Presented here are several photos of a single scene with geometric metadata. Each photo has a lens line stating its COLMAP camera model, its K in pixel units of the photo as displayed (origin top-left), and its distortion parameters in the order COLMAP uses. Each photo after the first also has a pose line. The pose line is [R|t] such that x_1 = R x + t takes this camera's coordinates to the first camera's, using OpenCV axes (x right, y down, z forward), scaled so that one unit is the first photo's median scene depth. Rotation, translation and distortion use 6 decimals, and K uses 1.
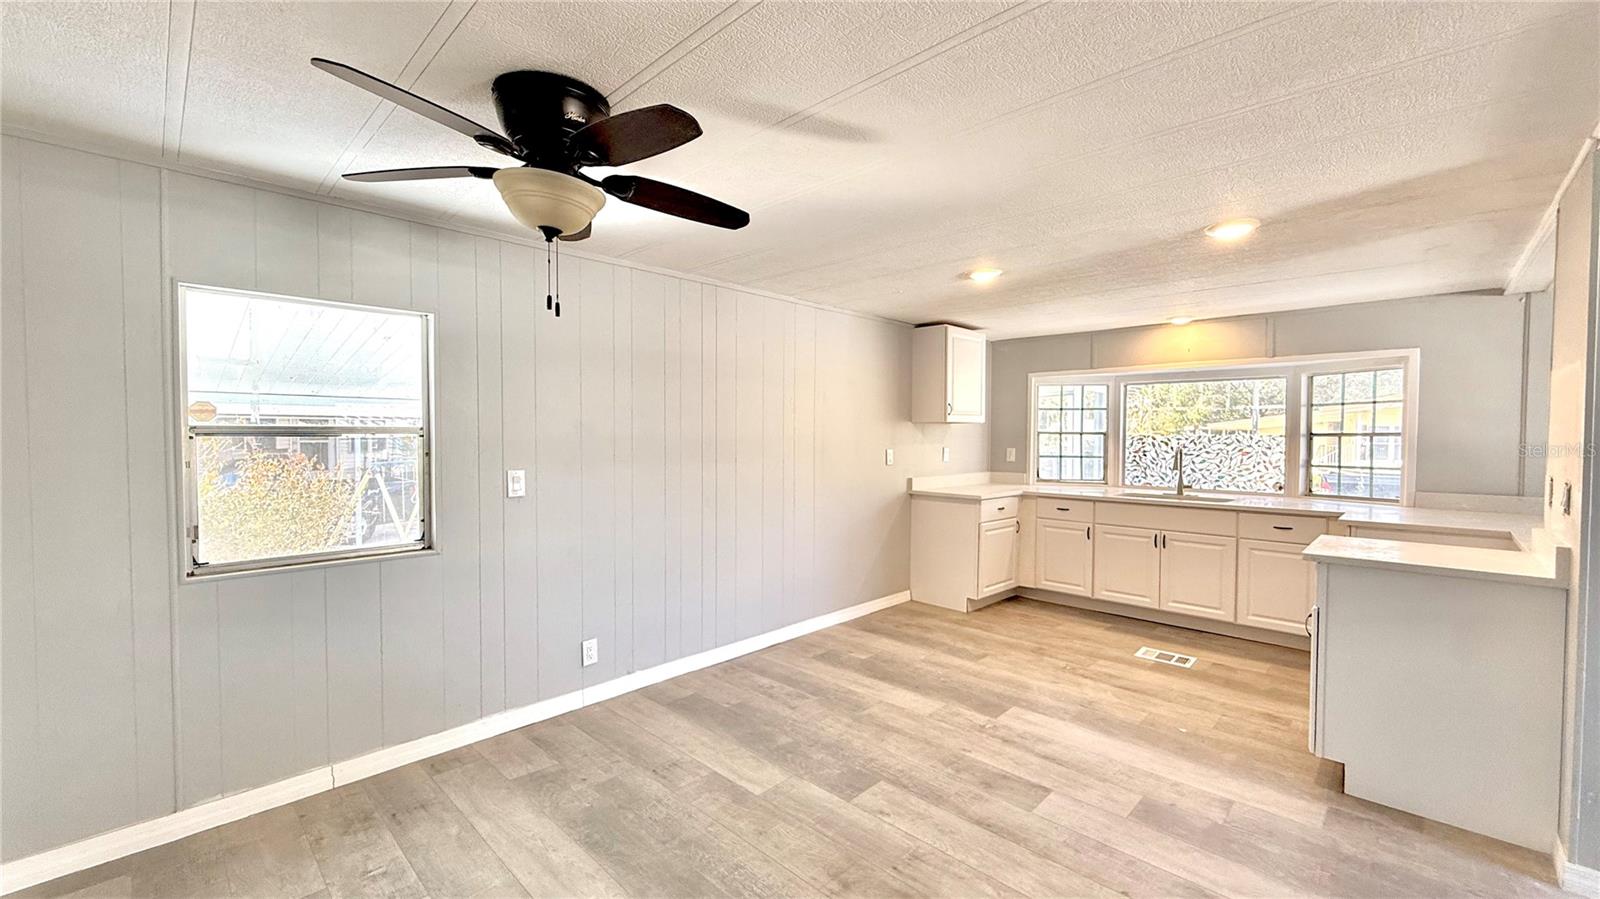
lens RADIAL K [[637.5, 0, 801.8], [0, 637.5, 449.5], [0, 0, 1]] dist [-0.000248, 0.000425]
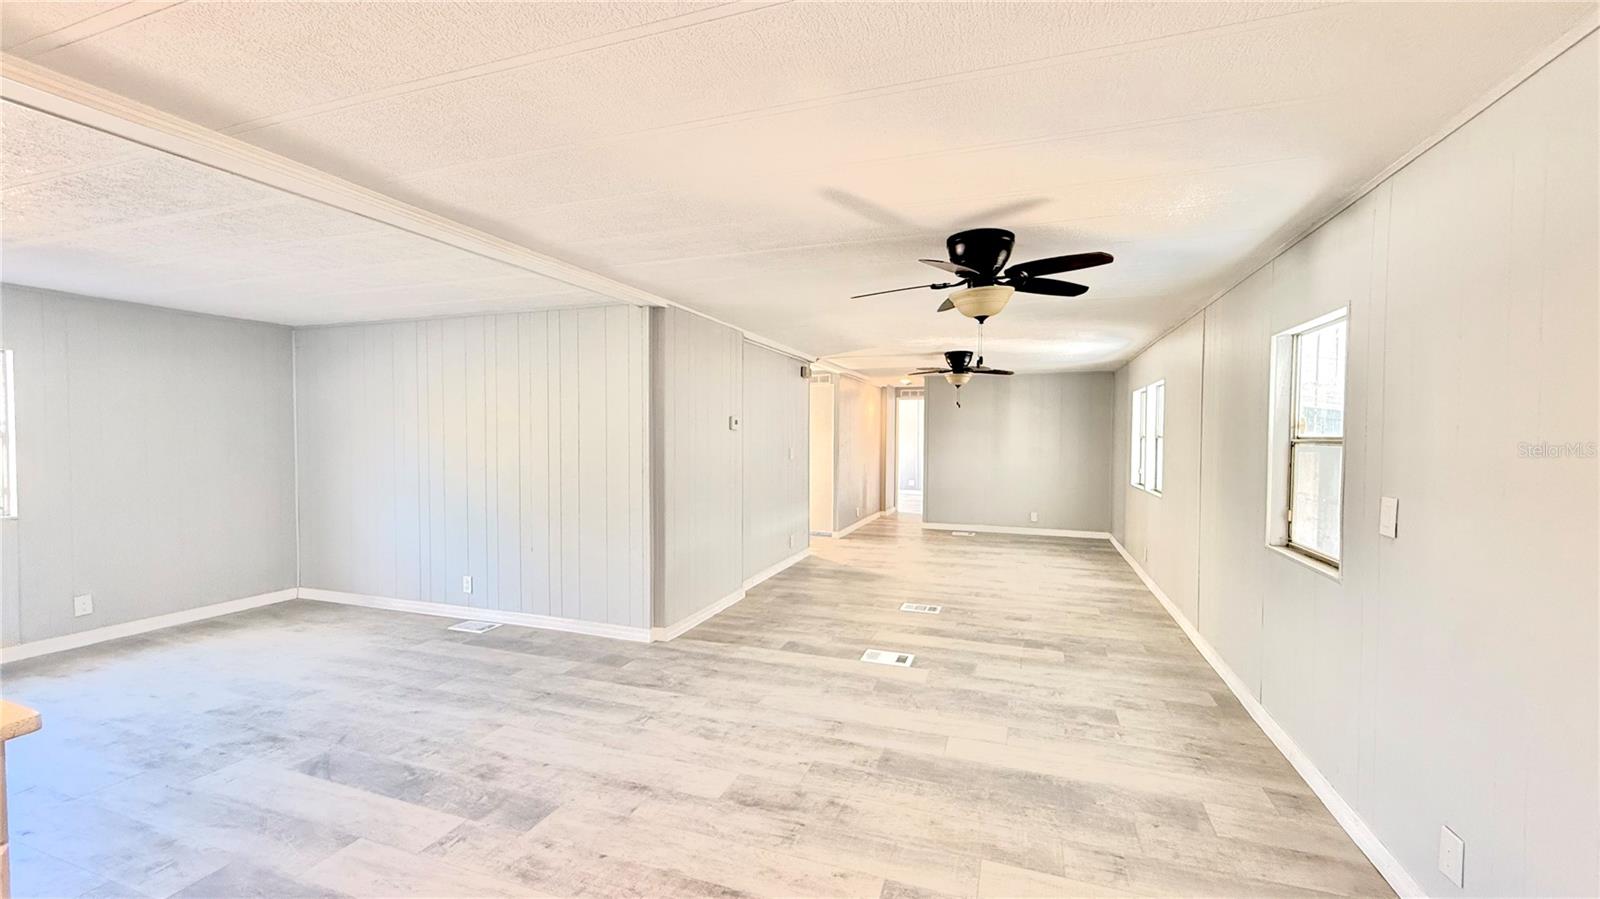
lens RADIAL K [[637.5, 0, 801.7], [0, 637.5, 453.0], [0, 0, 1]] dist [-0.000248, 0.000425]
pose [[-0.907575, 0.003029, -0.419879, 0.450461], [-0.019506, 0.998590, 0.049366, -0.040375], [0.419437, 0.052994, -0.906236, 1.447145]]
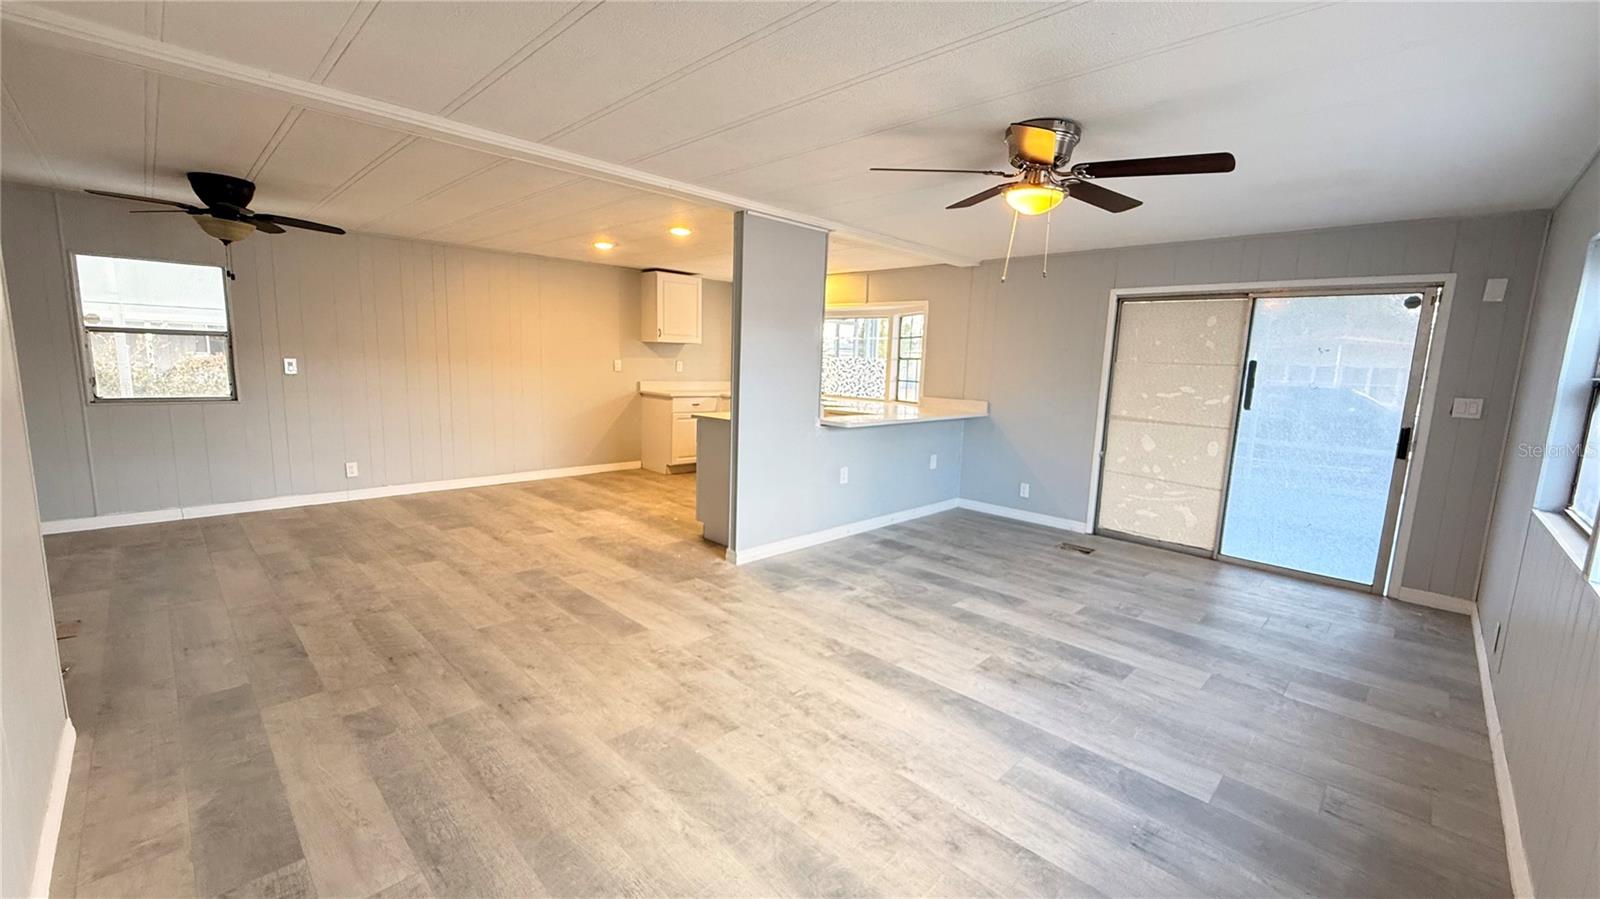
lens RADIAL K [[637.5, 0, 798.6], [0, 637.5, 451.8], [0, 0, 1]] dist [-0.000248, 0.000425]
pose [[0.999490, 0.031817, -0.002644, 1.005751], [-0.031266, 0.992208, 0.120604, 0.033319], [0.006461, -0.120460, 0.992697, -0.786903]]
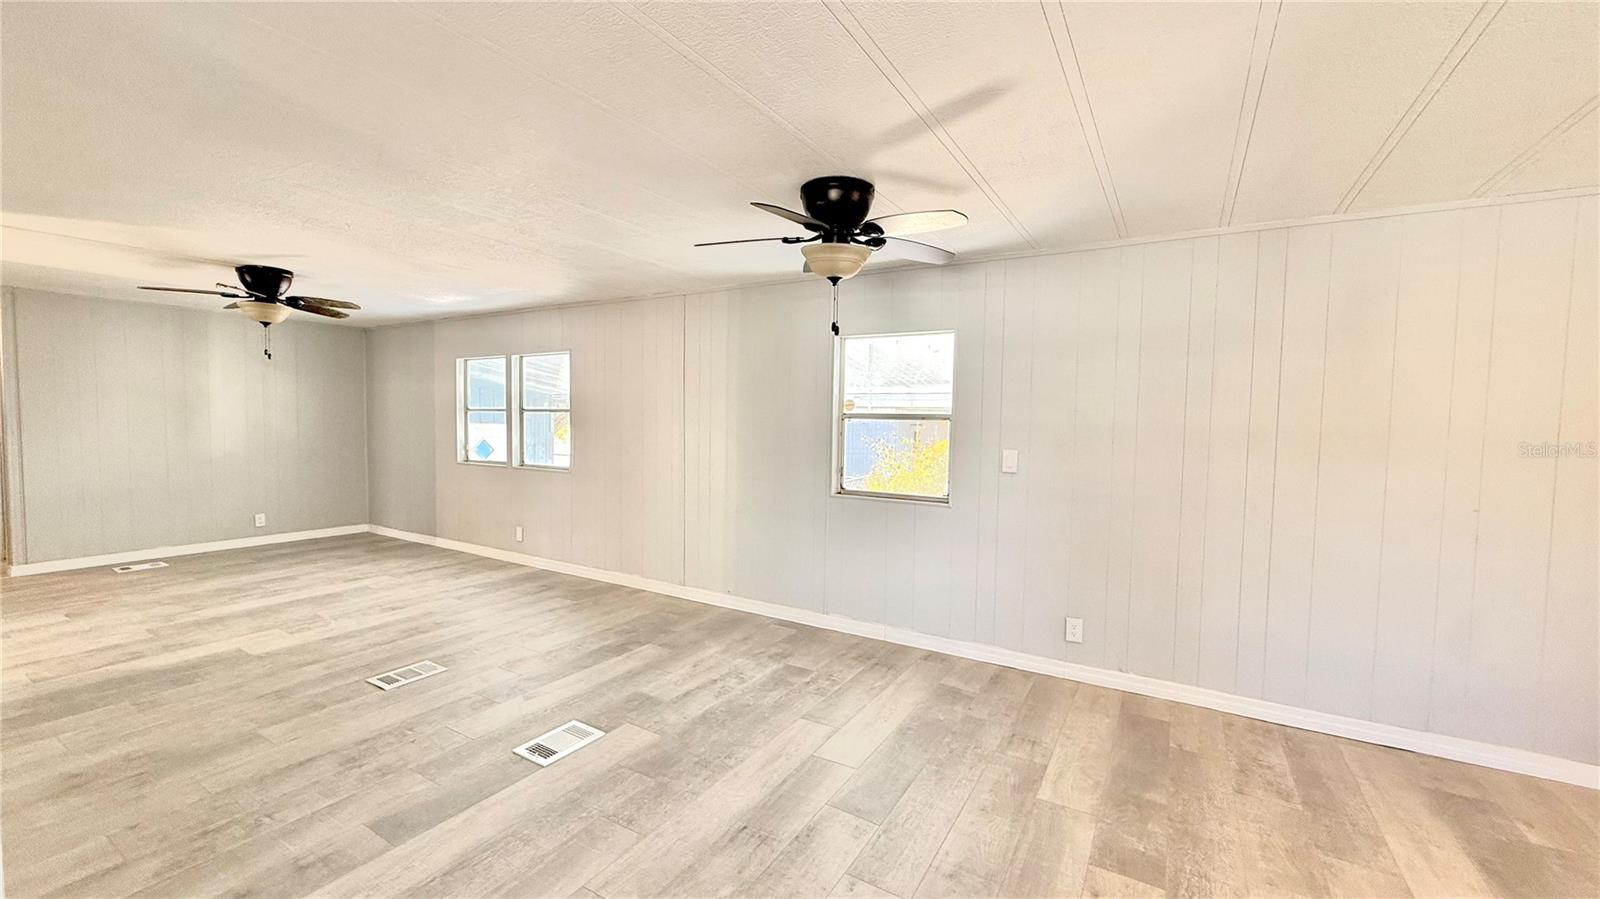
lens RADIAL K [[637.5, 0, 796.5], [0, 637.5, 455.2], [0, 0, 1]] dist [-0.000248, 0.000425]
pose [[0.225015, 0.060610, -0.972468, 0.656073], [-0.038694, 0.997832, 0.053238, -0.006309], [0.973587, 0.025649, 0.226872, 0.367712]]
